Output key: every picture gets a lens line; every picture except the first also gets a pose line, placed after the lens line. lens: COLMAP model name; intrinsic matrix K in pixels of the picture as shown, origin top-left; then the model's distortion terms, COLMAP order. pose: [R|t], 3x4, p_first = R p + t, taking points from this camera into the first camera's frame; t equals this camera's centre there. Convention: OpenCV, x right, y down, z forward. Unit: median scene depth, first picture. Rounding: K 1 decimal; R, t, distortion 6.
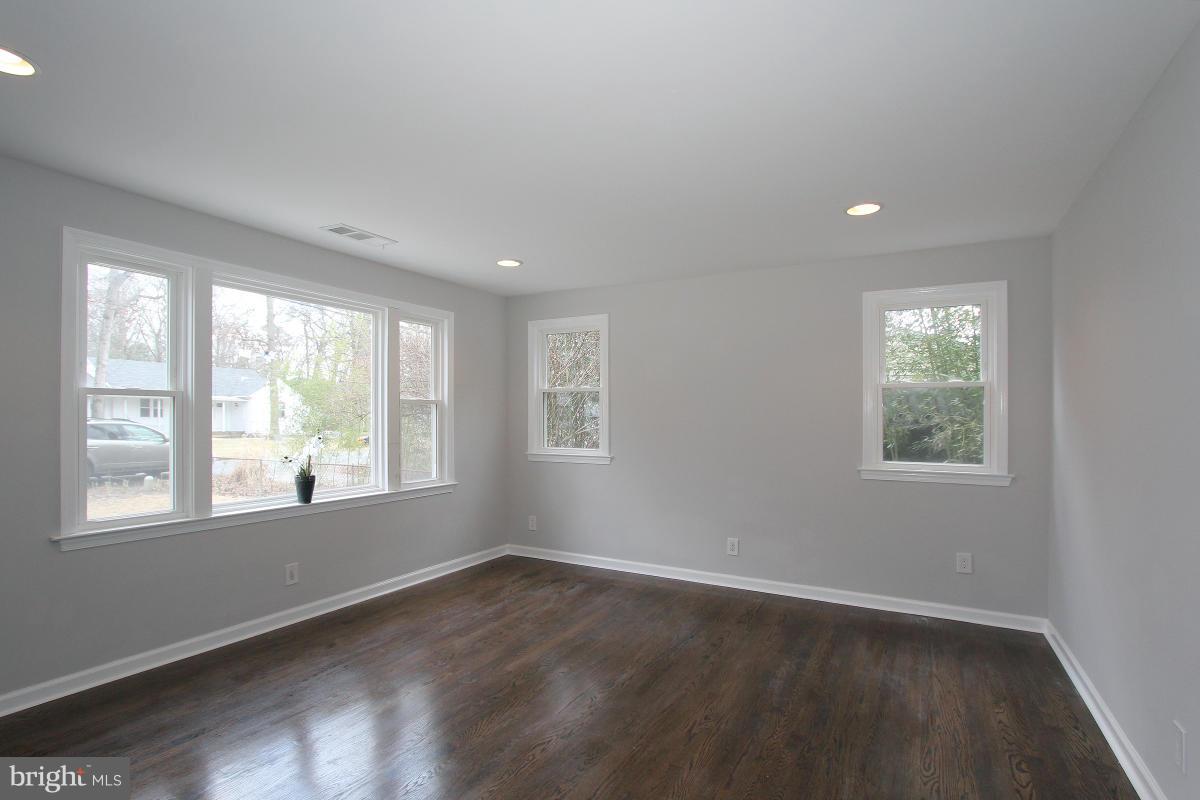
lens RADIAL K [[580.7, 0, 601.8], [0, 580.7, 413.5], [0, 0, 1]] dist [-0.024987, 0.000281]
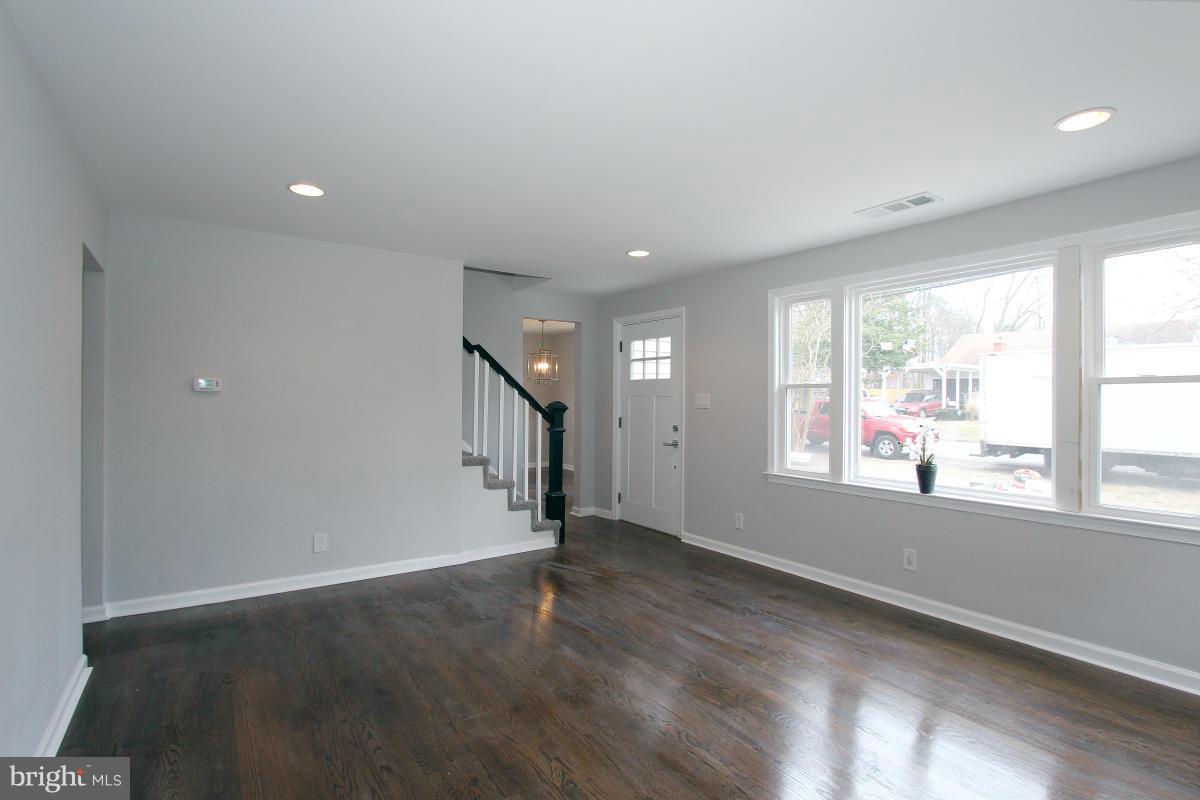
lens RADIAL K [[597.2, 0, 608.0], [0, 597.2, 400.9], [0, 0, 1]] dist [0.002321, 0.000525]
pose [[-0.448803, -0.000215, -0.893631, 0.637047], [0.005864, 0.999978, -0.003186, 0.001510], [0.893612, -0.006670, -0.448791, 1.005299]]
